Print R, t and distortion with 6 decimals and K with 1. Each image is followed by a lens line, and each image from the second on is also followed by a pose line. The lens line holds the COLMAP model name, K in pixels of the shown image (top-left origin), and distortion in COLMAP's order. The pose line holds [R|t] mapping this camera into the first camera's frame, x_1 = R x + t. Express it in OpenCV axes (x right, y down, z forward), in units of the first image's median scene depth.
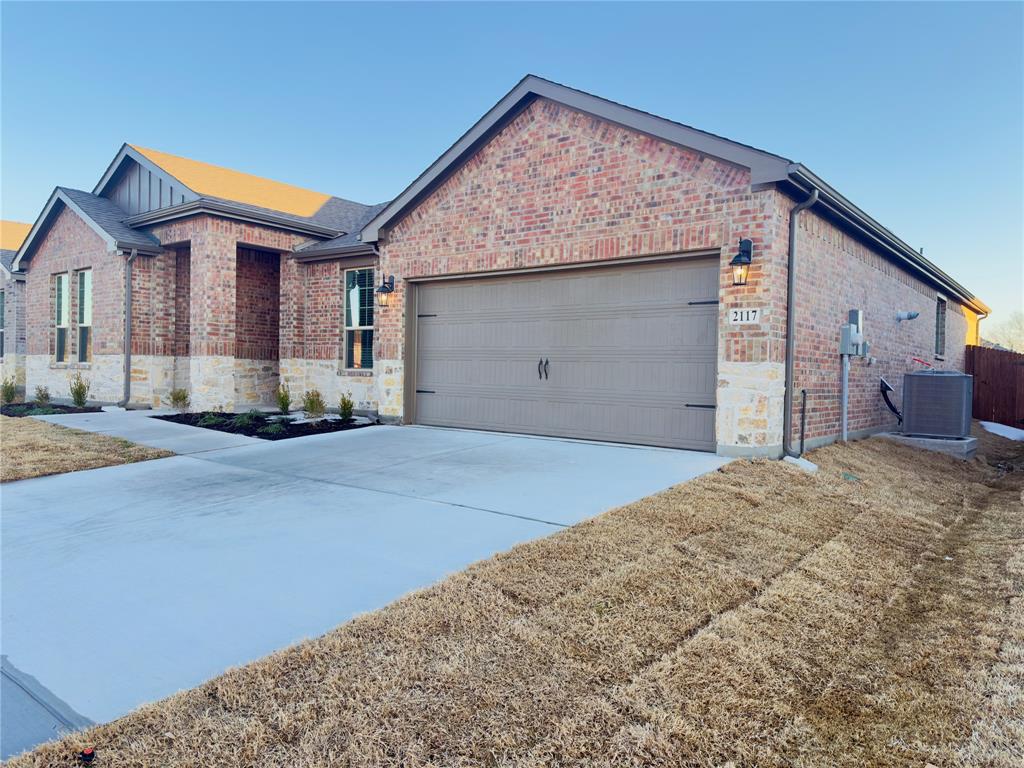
lens RADIAL K [[703.3, 0, 492.9], [0, 703.3, 405.7], [0, 0, 1]] dist [0.063847, -0.074992]
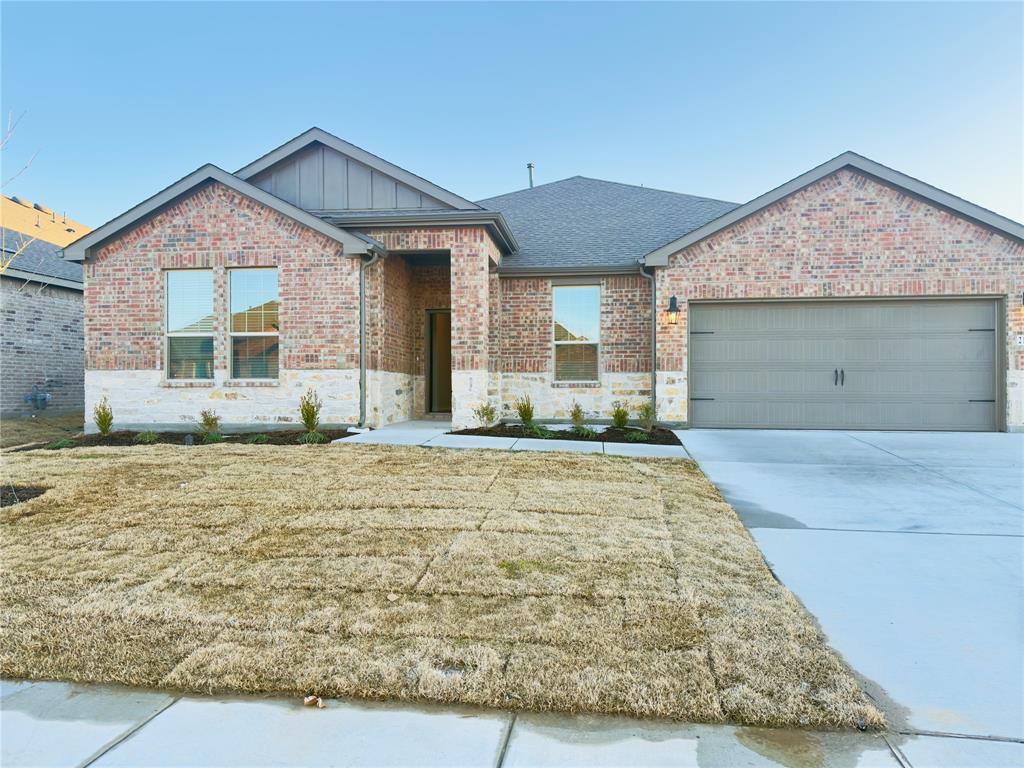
lens RADIAL K [[703.3, 0, 497.3], [0, 703.3, 390.1], [0, 0, 1]] dist [0.063847, -0.074992]
pose [[0.855068, -0.025325, 0.517897, -1.152043], [0.043141, 0.998818, -0.022385, -0.027351], [-0.516718, 0.041484, 0.855150, 0.230362]]
